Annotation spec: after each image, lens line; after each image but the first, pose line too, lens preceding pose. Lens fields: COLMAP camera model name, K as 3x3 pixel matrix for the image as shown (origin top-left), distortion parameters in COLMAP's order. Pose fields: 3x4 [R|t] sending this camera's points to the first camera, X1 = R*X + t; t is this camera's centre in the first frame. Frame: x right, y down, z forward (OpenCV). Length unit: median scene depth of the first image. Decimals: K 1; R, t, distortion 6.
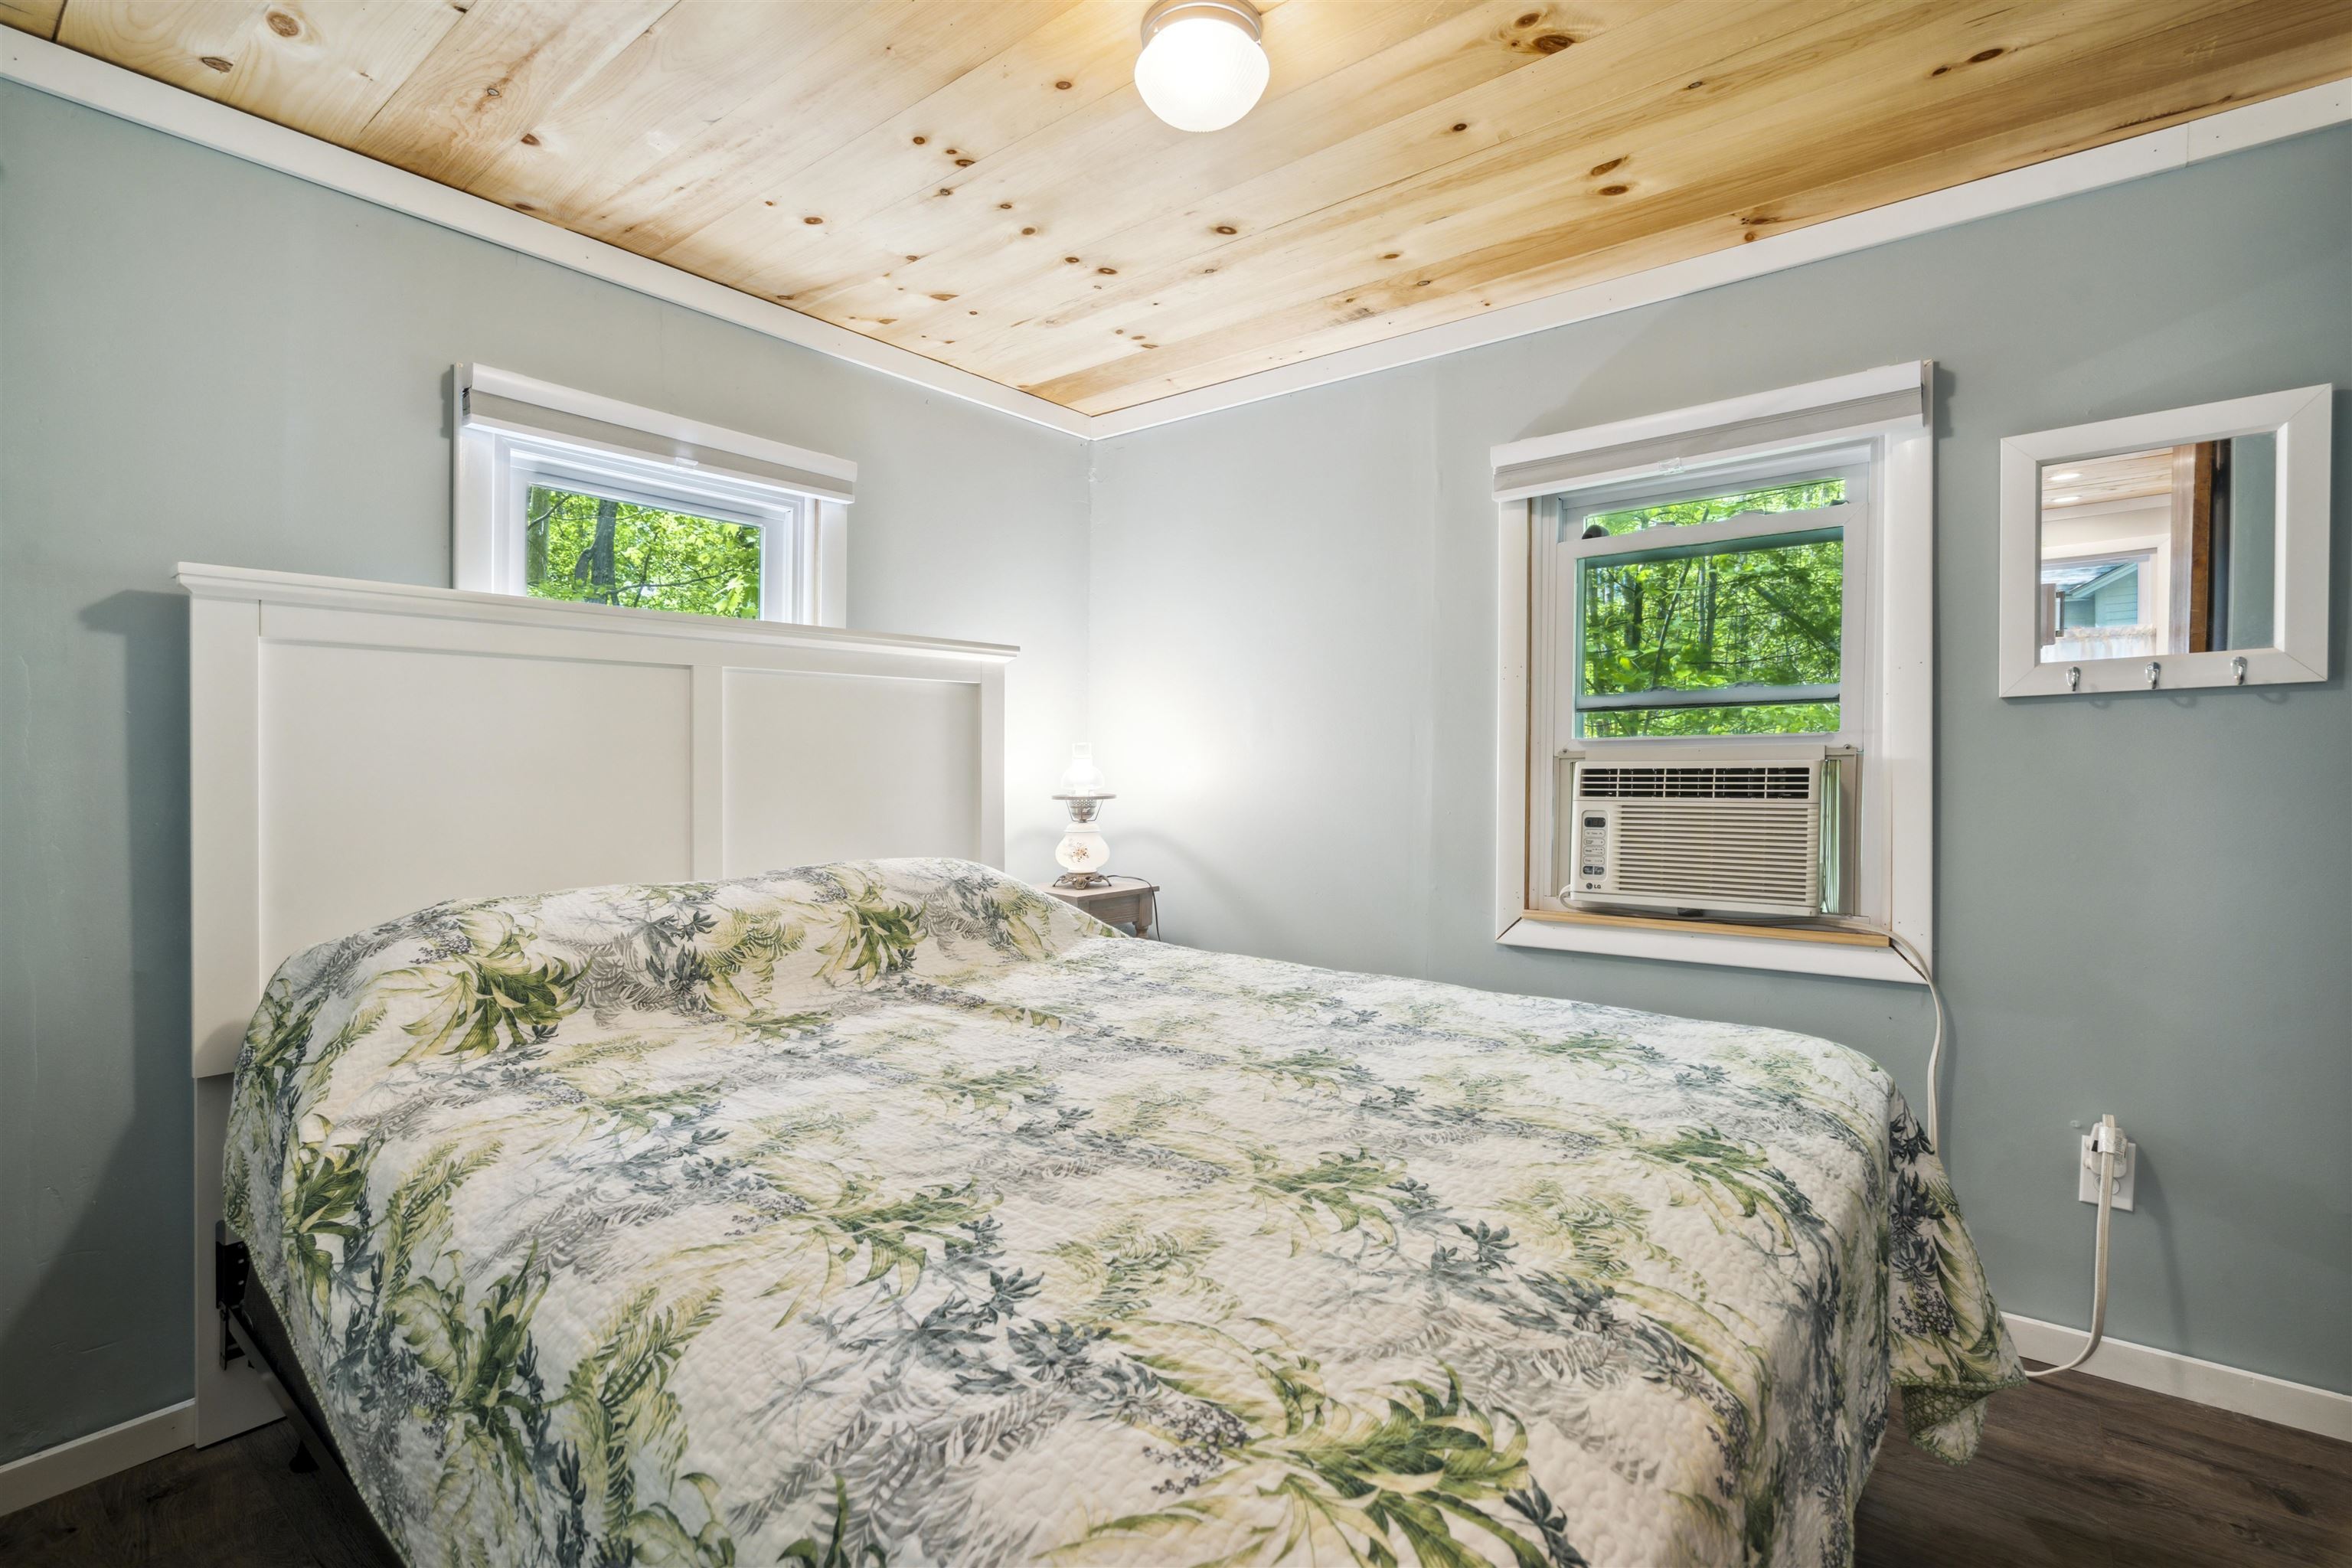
lens RADIAL K [[1067.6, 0, 1174.3], [0, 1067.6, 779.6], [0, 0, 1]] dist [-0.003901, 0.000231]
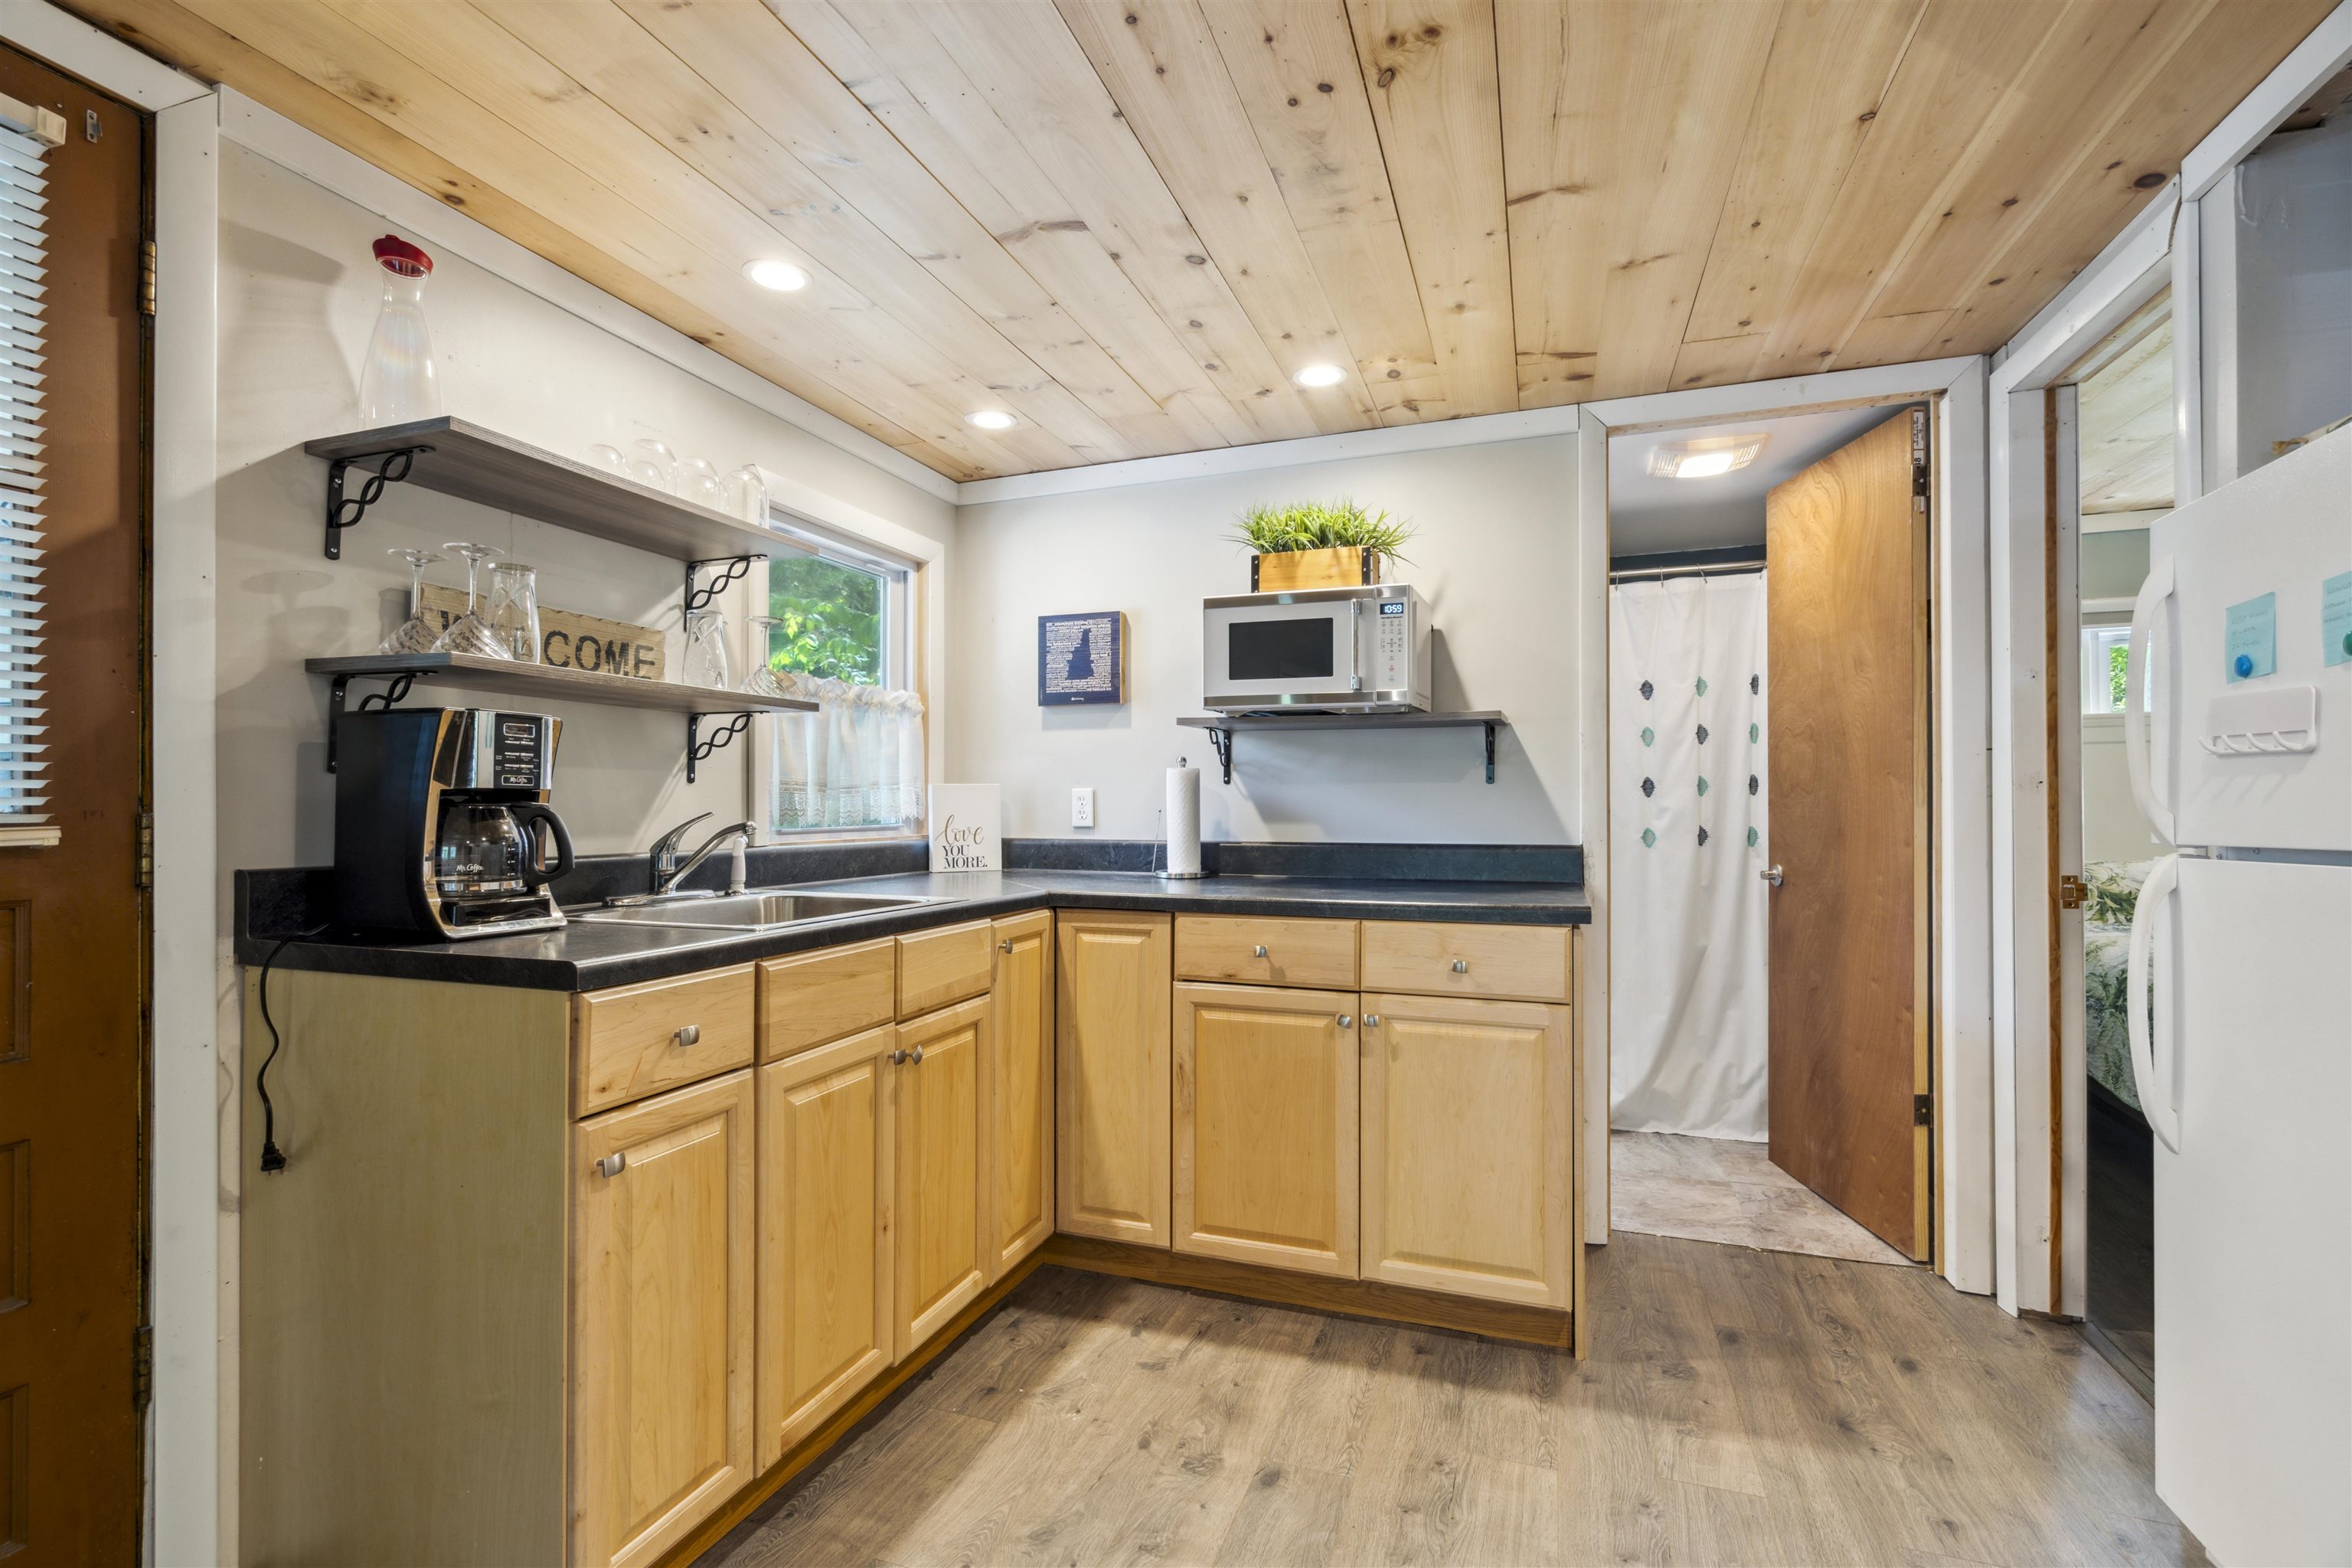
lens RADIAL K [[1067.6, 0, 1173.4], [0, 1067.6, 778.4], [0, 0, 1]] dist [-0.003901, 0.000231]
pose [[0.325419, -0.018015, -0.945398, 0.908685], [-0.008602, 0.999721, -0.022012, 0.004634], [0.945531, 0.015296, 0.325173, -1.697531]]
